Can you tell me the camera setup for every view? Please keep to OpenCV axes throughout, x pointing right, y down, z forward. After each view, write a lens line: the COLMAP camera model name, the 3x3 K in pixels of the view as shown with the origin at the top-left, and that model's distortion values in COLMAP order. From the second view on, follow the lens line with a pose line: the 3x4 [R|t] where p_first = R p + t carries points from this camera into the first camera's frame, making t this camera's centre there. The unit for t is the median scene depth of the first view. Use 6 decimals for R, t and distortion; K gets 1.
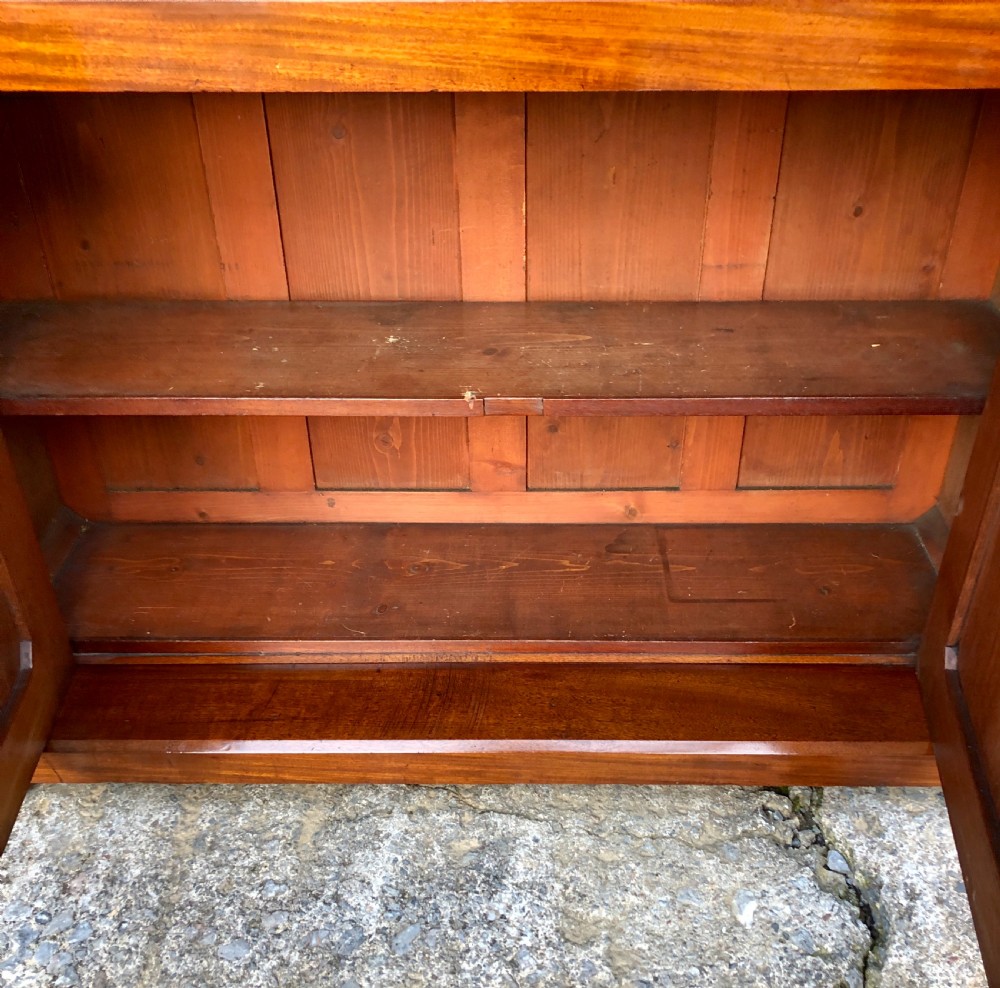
lens RADIAL K [[1093.6, 0, 516.4], [0, 1093.6, 527.7], [0, 0, 1]] dist [0.018402, 0.000000]
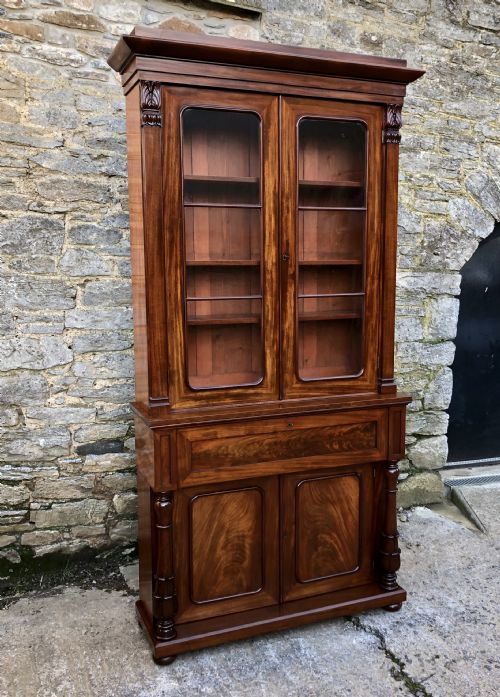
lens RADIAL K [[696.1, 0, 283.6], [0, 696.1, 337.6], [0, 0, 1]] dist [0.018028, 0.000000]
pose [[0.914078, -0.042711, 0.403283, -1.082988], [0.229385, 0.874526, -0.427302, 0.402891], [-0.334431, 0.483094, 0.809182, -1.688971]]
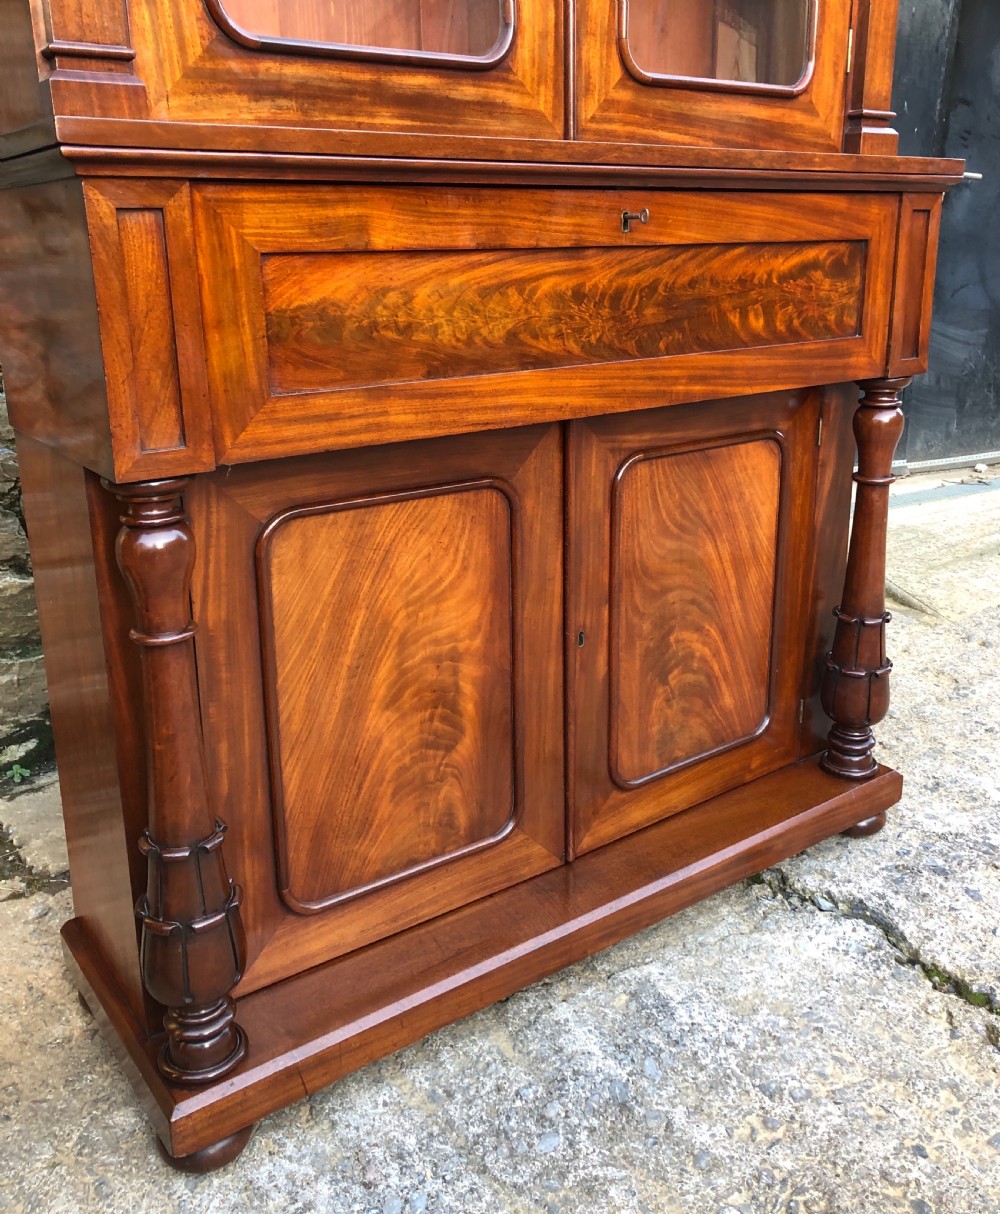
lens RADIAL K [[1109.0, 0, 514.5], [0, 1109.0, 536.1], [0, 0, 1]] dist [0.020446, 0.000000]
pose [[0.800414, -0.160790, 0.577481, -0.785499], [0.349883, 0.907544, -0.232263, 0.070735], [-0.486744, 0.387957, 0.782668, -0.105809]]
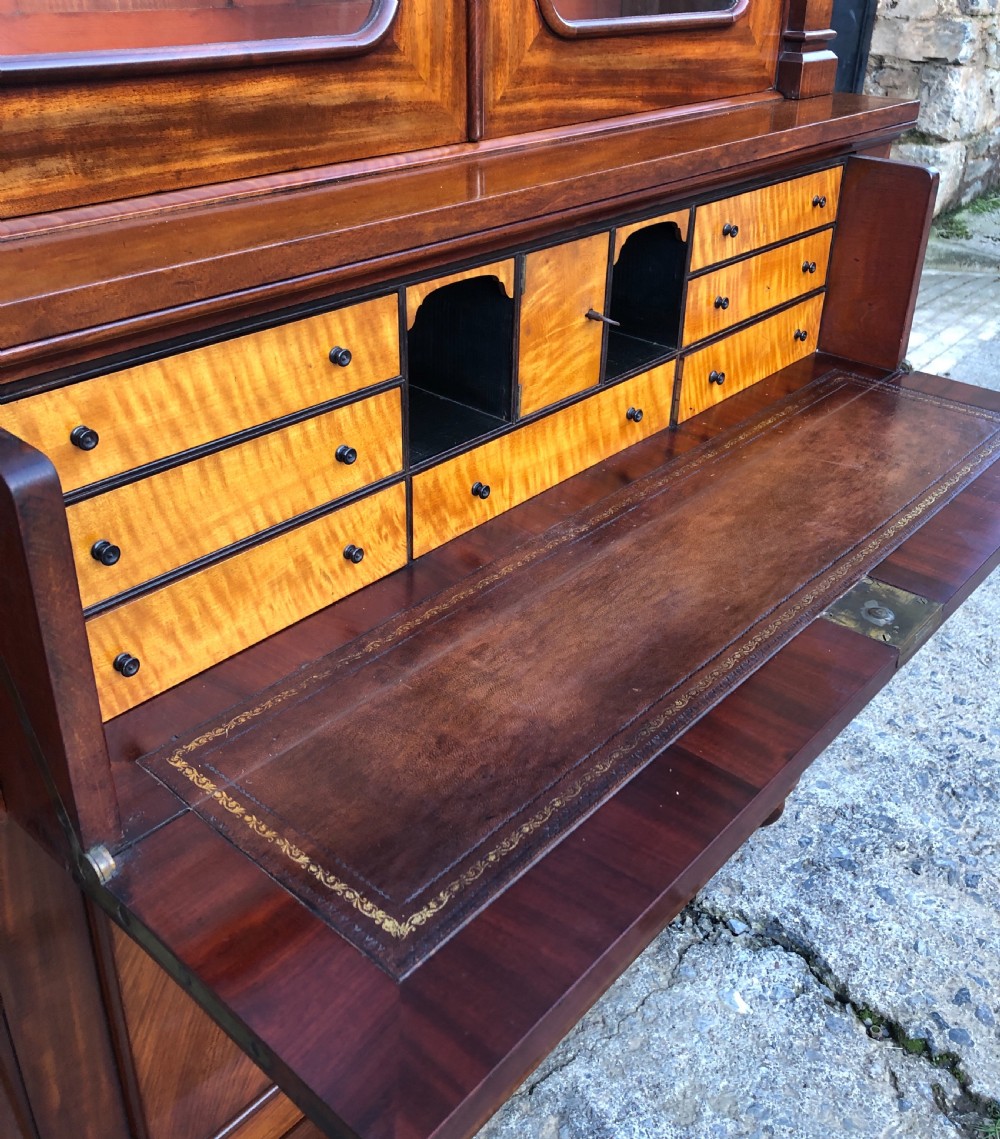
lens RADIAL K [[1091.1, 0, 506.3], [0, 1091.1, 464.4], [0, 0, 1]] dist [0.020325, 0.000000]
pose [[0.651865, -0.314280, 0.690144, -0.615705], [0.421659, 0.906637, 0.014596, -0.327463], [-0.630297, 0.281492, 0.723524, 0.086537]]
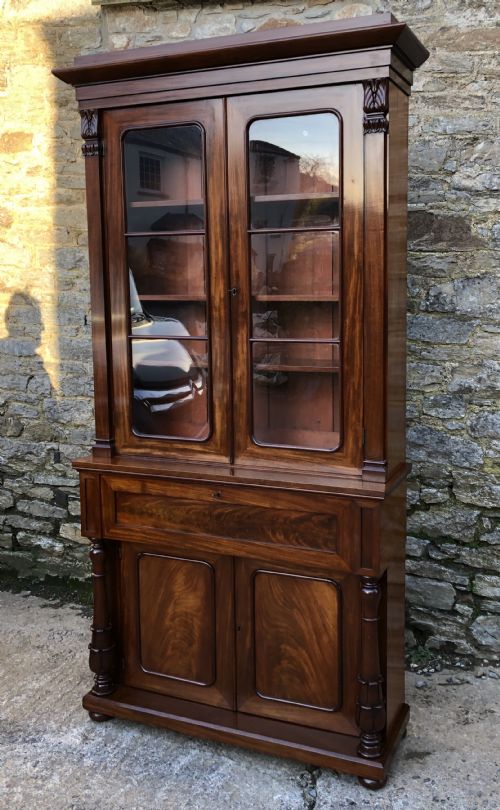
lens RADIAL K [[774.4, 0, 280.4], [0, 774.4, 355.9], [0, 0, 1]] dist [0.009250, 0.000000]
pose [[0.929808, 0.033494, -0.366517, 1.006515], [-0.207901, 0.869547, -0.447956, 0.234629], [0.303700, 0.492713, 0.815476, -1.525541]]
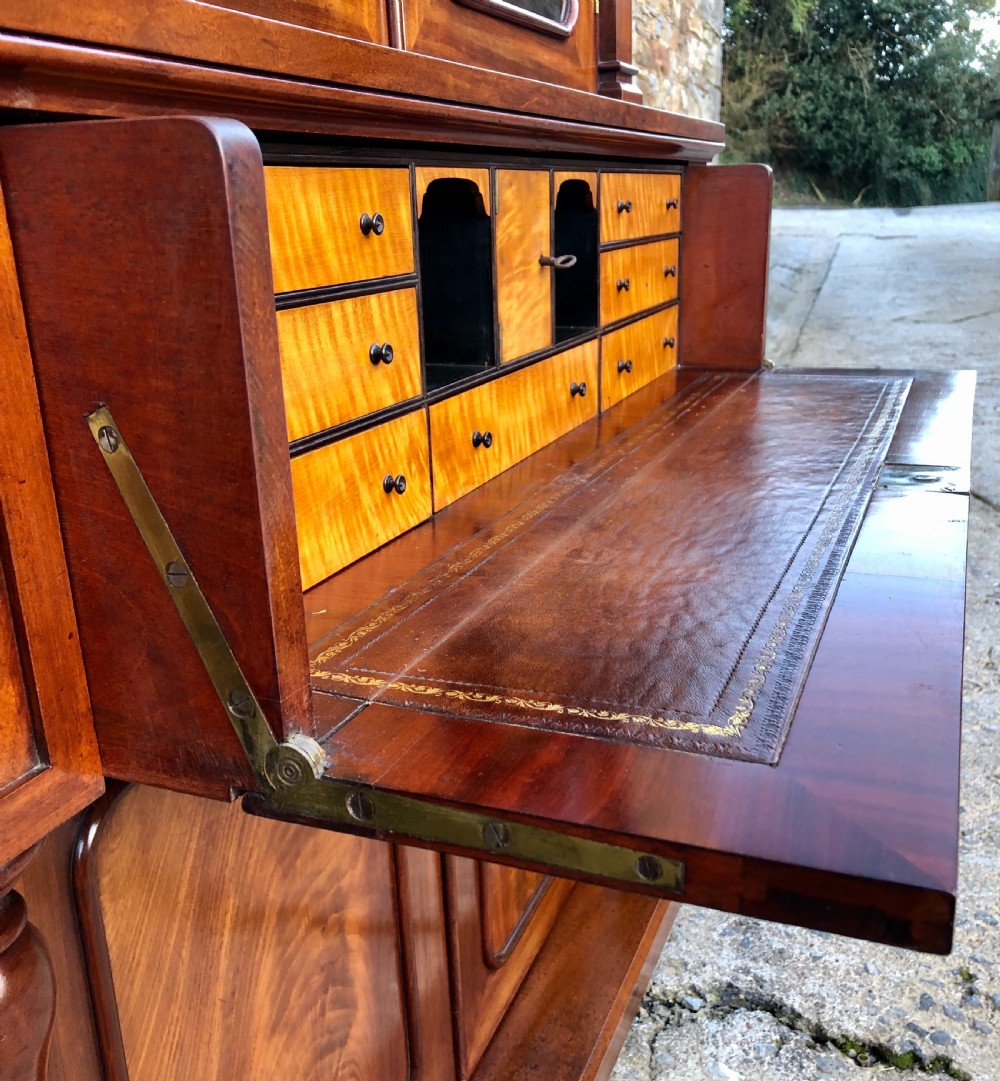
lens RADIAL K [[1096.8, 0, 499.8], [0, 1096.8, 555.2], [0, 0, 1]] dist [0.026163, 0.000000]
pose [[0.371694, -0.291858, 0.881285, -0.721637], [0.565154, 0.824259, 0.034611, -0.266352], [-0.736508, 0.485197, 0.471317, 0.355044]]
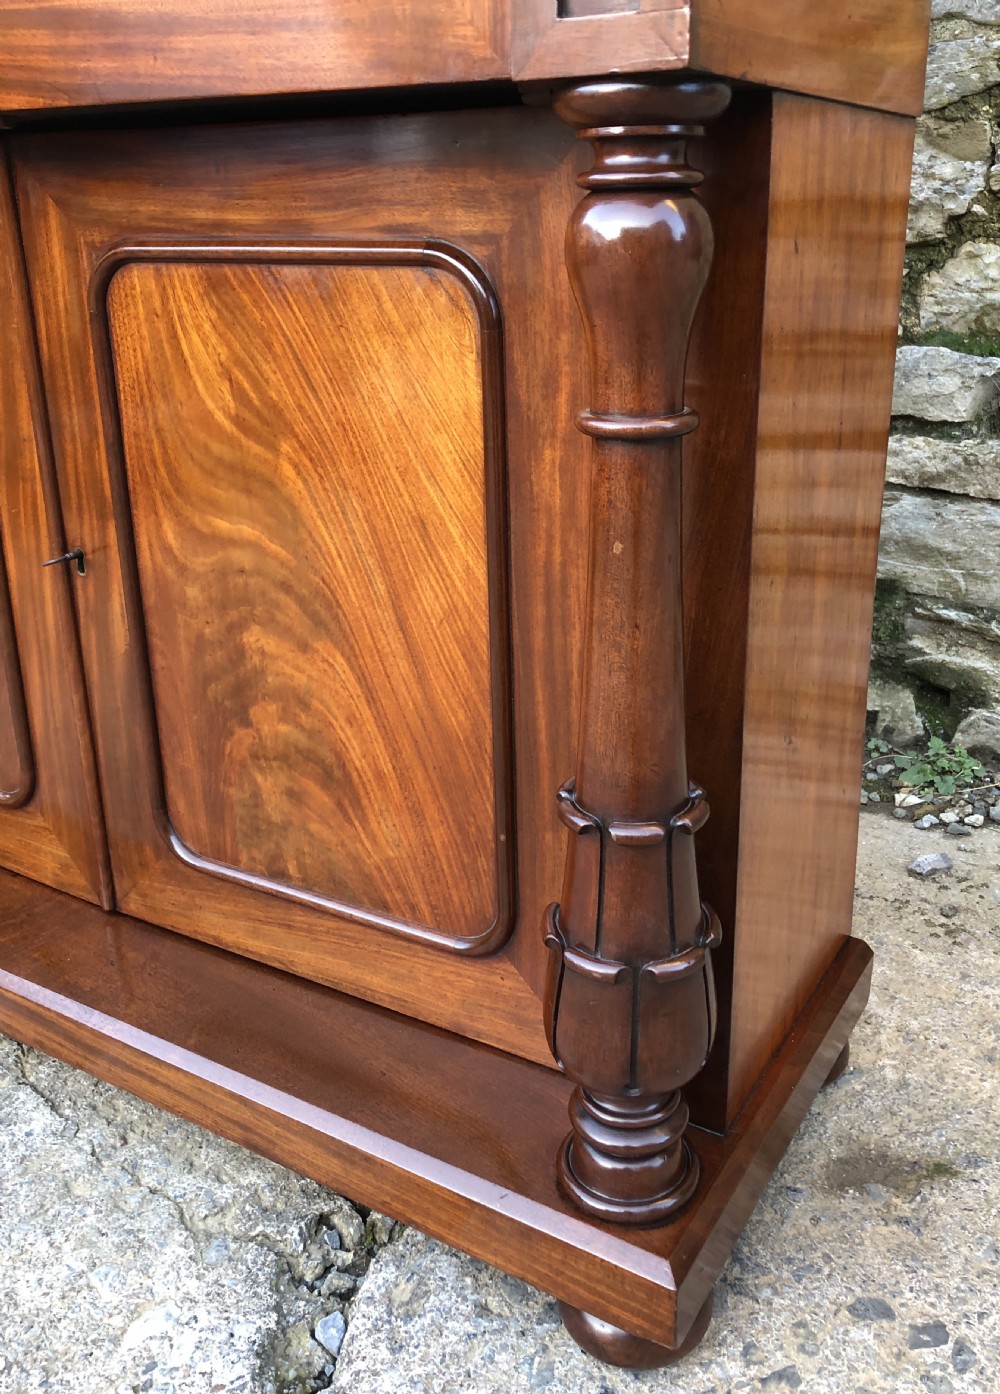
lens RADIAL K [[1236.4, 0, 537.6], [0, 1236.4, 629.6], [0, 0, 1]] dist [0.011460, 0.001241]
pose [[0.866481, 0.156083, -0.474182, 0.683625], [-0.282550, 0.936413, -0.208076, 0.041954], [0.411554, 0.314274, 0.855485, 0.315562]]
